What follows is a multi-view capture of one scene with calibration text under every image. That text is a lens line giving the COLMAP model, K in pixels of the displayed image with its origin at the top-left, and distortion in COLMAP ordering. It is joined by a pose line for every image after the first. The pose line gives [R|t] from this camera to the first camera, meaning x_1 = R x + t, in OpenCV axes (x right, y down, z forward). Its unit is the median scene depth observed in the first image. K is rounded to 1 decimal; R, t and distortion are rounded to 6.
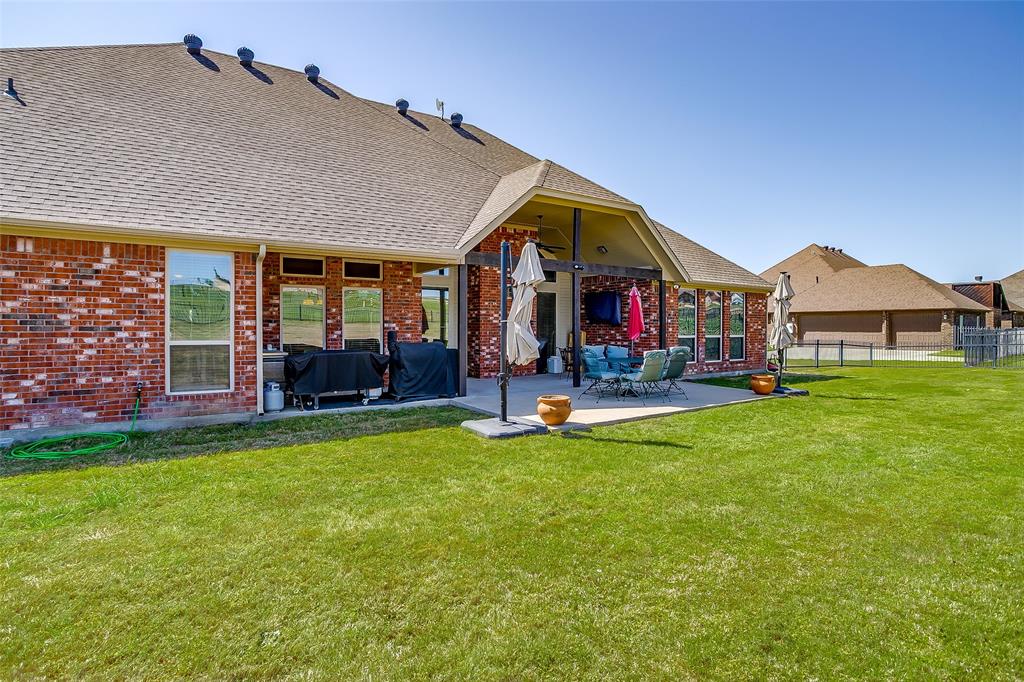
lens RADIAL K [[528.4, 0, 496.2], [0, 528.4, 335.7], [0, 0, 1]] dist [-0.002979, -0.000294]
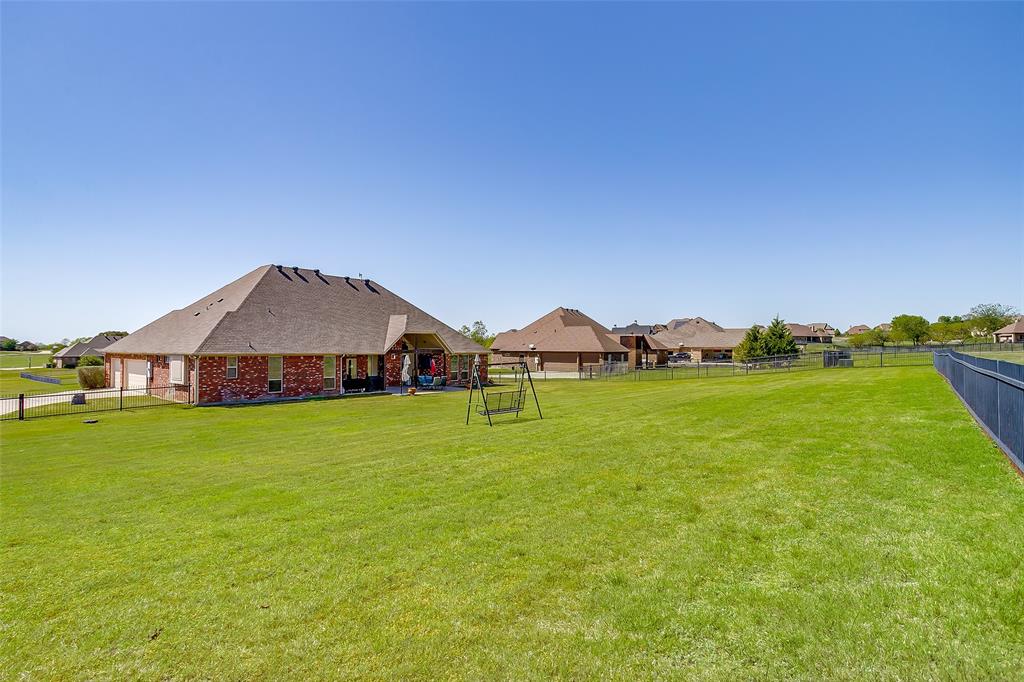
lens RADIAL K [[528.4, 0, 496.2], [0, 528.4, 335.7], [0, 0, 1]] dist [-0.002979, -0.000294]
pose [[0.953822, 0.012137, 0.300126, -0.404105], [-0.001178, 0.999327, -0.036671, -0.121847], [-0.300369, 0.034624, 0.953194, -2.541794]]
